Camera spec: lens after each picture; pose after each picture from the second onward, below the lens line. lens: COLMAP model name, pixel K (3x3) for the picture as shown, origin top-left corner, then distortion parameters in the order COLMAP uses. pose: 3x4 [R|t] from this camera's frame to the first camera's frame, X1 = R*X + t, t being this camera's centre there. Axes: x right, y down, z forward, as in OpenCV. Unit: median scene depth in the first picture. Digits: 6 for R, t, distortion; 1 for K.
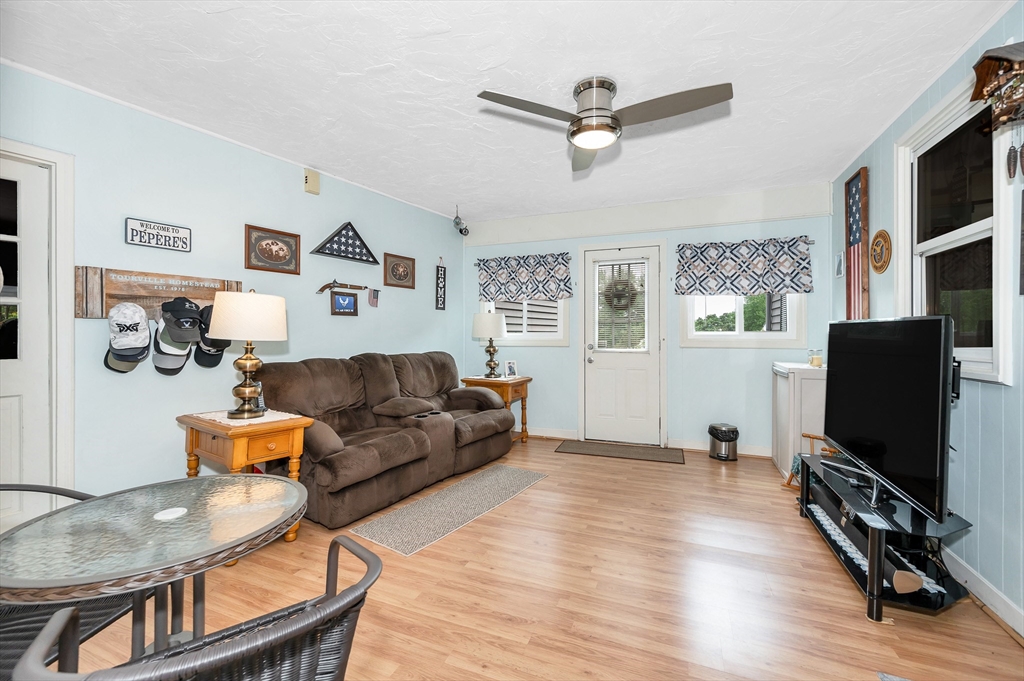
lens RADIAL K [[405.7, 0, 516.6], [0, 405.7, 329.4], [0, 0, 1]] dist [0.000762, 0.000018]
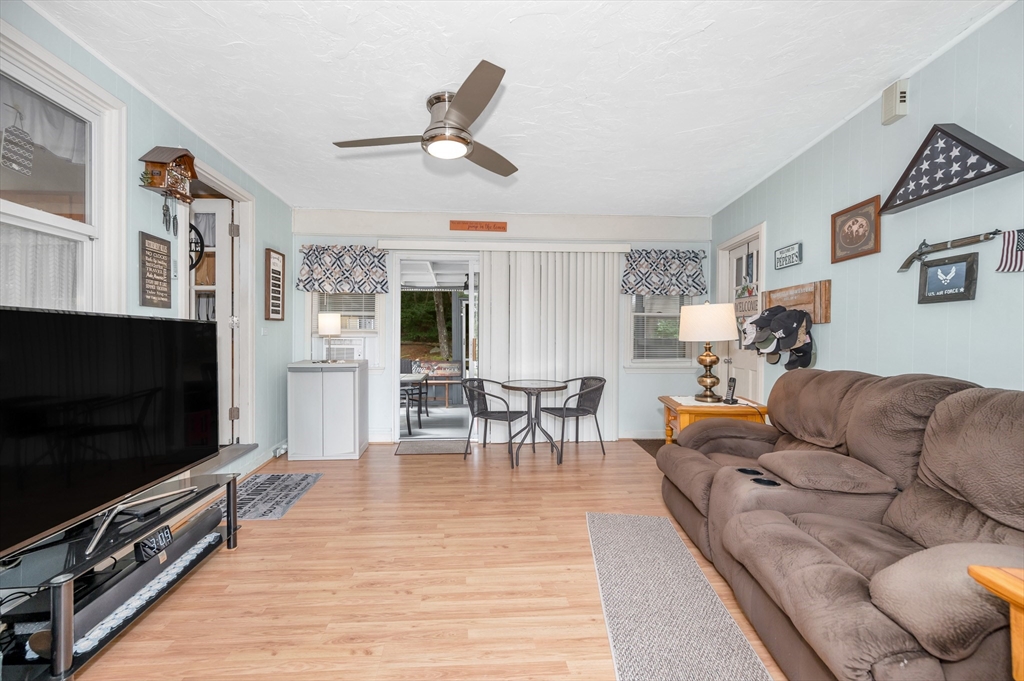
lens RADIAL K [[412.2, 0, 510.8], [0, 412.2, 342.1], [0, 0, 1]] dist [-0.001690, -0.000298]
pose [[-0.875112, 0.005949, -0.483884, 0.378209], [0.002514, 0.999967, 0.007747, 0.014366], [0.483914, 0.005563, -0.875098, 1.366956]]
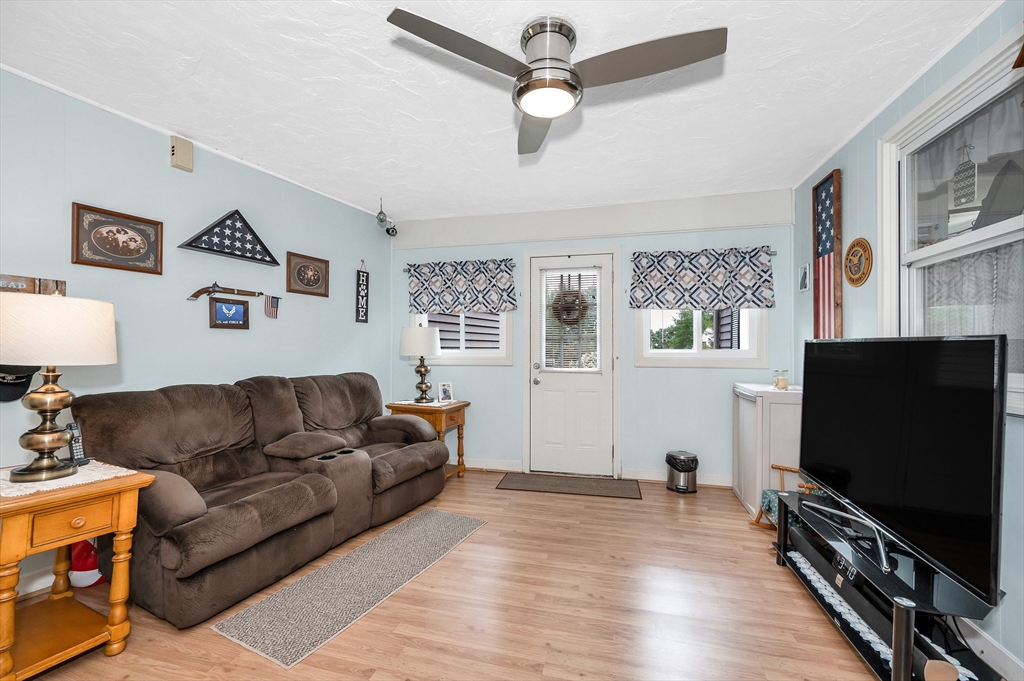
lens RADIAL K [[412.2, 0, 510.8], [0, 412.2, 342.1], [0, 0, 1]] dist [-0.001690, -0.000298]
pose [[0.992001, 0.003387, 0.126182, 0.017401], [-0.003008, 0.999990, -0.003187, -0.008288], [-0.126192, 0.002782, 0.992002, 0.160011]]
